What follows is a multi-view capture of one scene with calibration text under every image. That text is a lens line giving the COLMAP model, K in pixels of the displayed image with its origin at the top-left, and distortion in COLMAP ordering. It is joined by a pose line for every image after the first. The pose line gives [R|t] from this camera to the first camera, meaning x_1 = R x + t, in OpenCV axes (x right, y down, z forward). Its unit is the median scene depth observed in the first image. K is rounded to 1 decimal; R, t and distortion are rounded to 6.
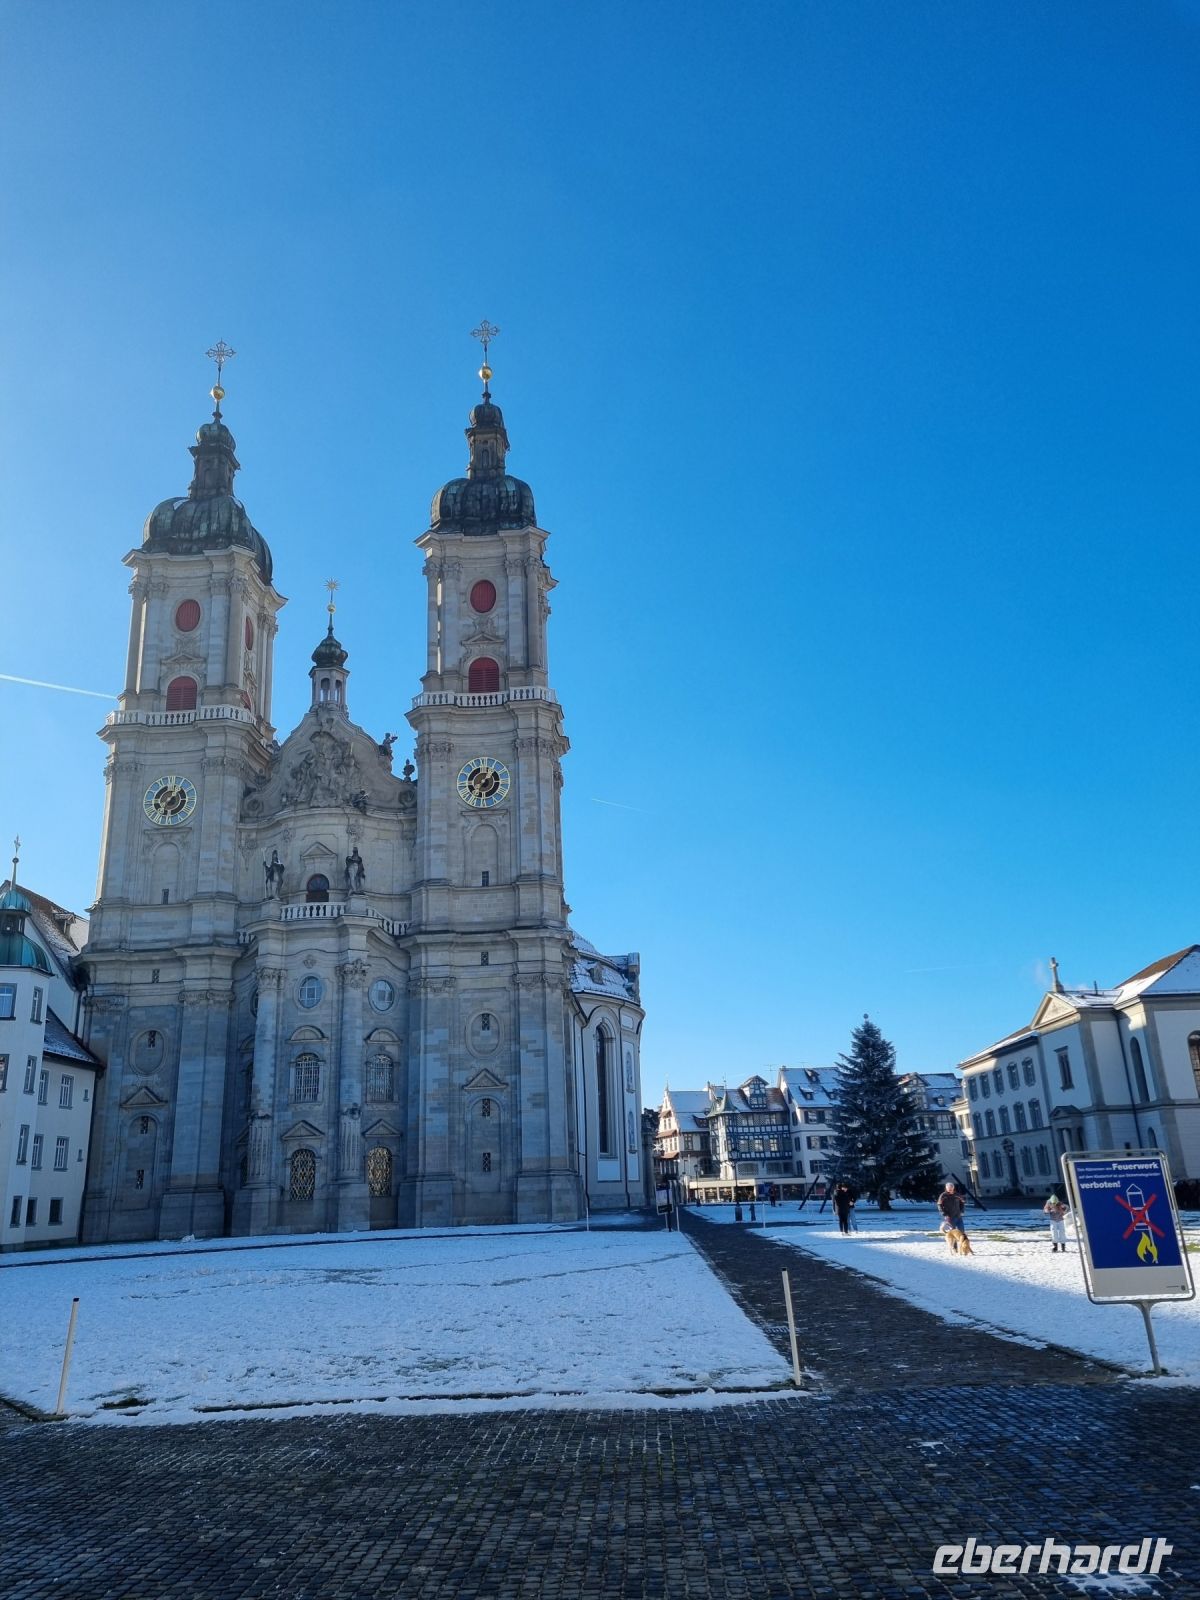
lens RADIAL K [[1196.3, 0, 600.0], [0, 1196.3, 800.0], [0, 0, 1]] dist [0.067260, -0.055725]
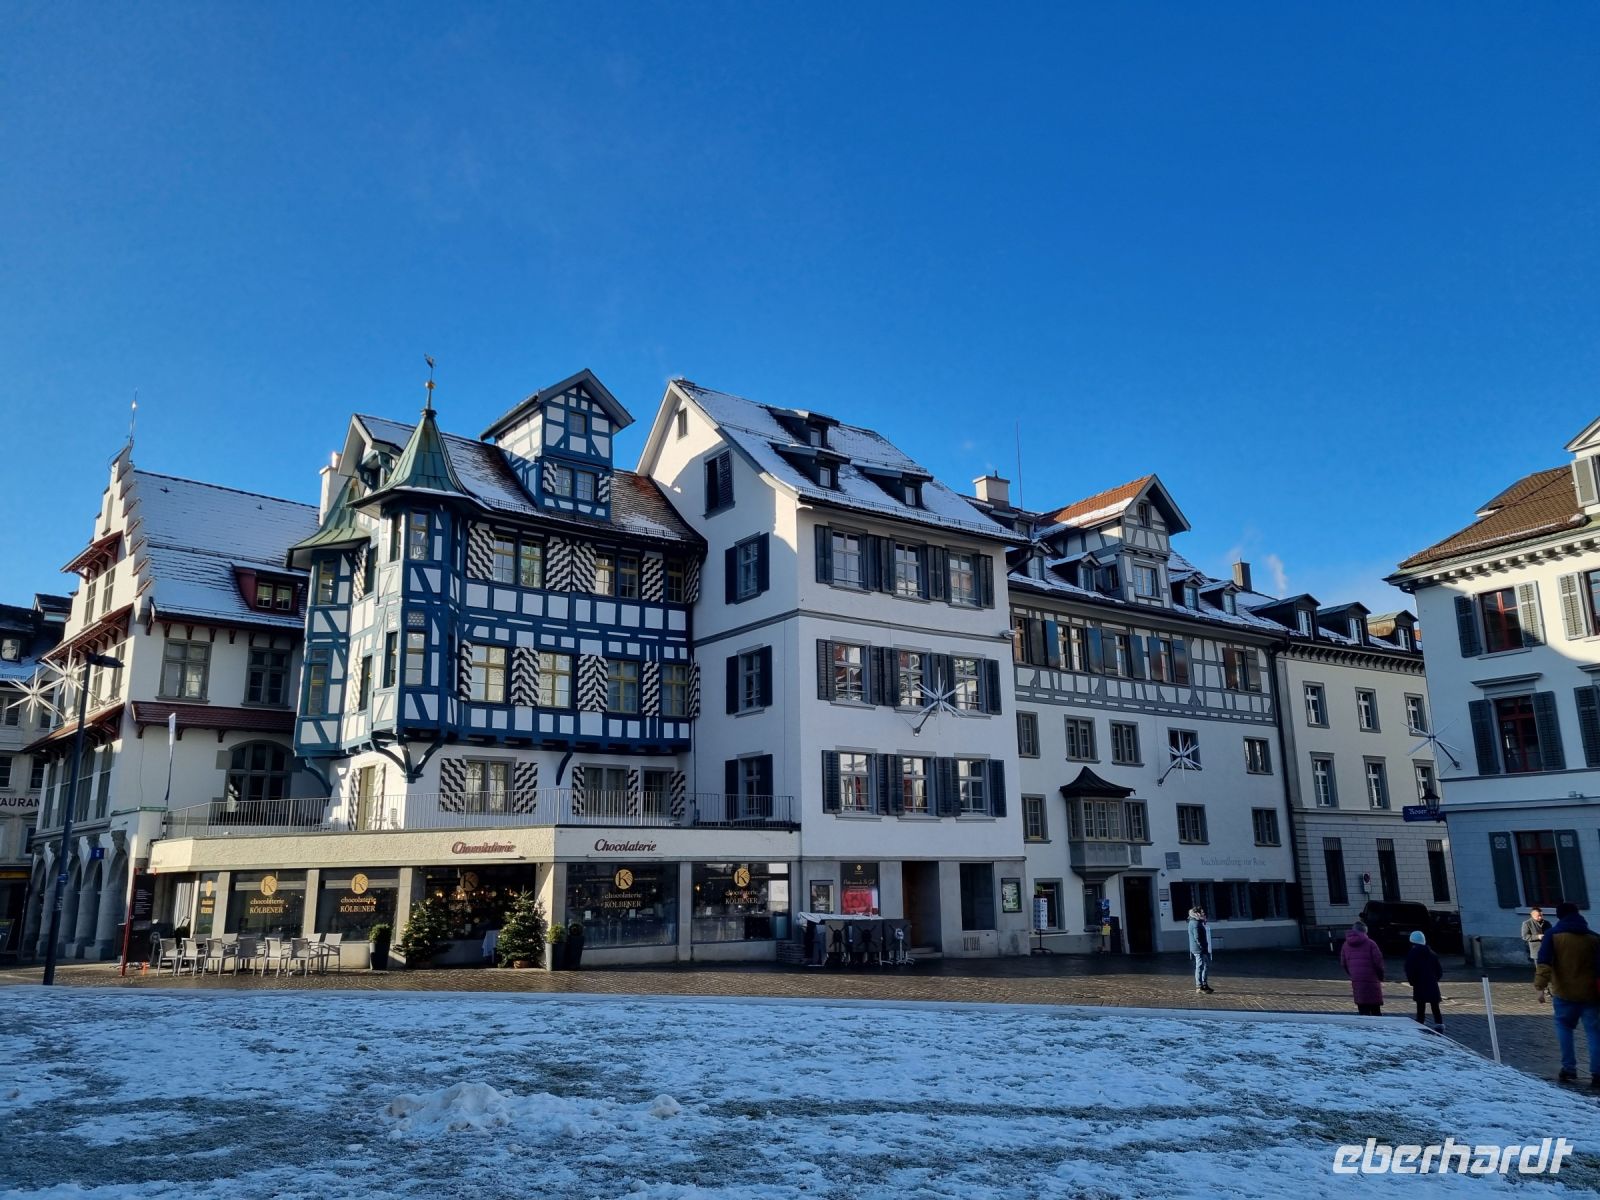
lens RADIAL K [[1196.3, 0, 800.0], [0, 1196.3, 600.0], [0, 0, 1]] dist [0.067260, -0.055725]
pose [[0.874722, 0.135036, 0.465432, 0.070309], [-0.174832, 0.983651, 0.043188, 0.256437], [-0.451990, -0.119150, 0.884029, 0.796803]]
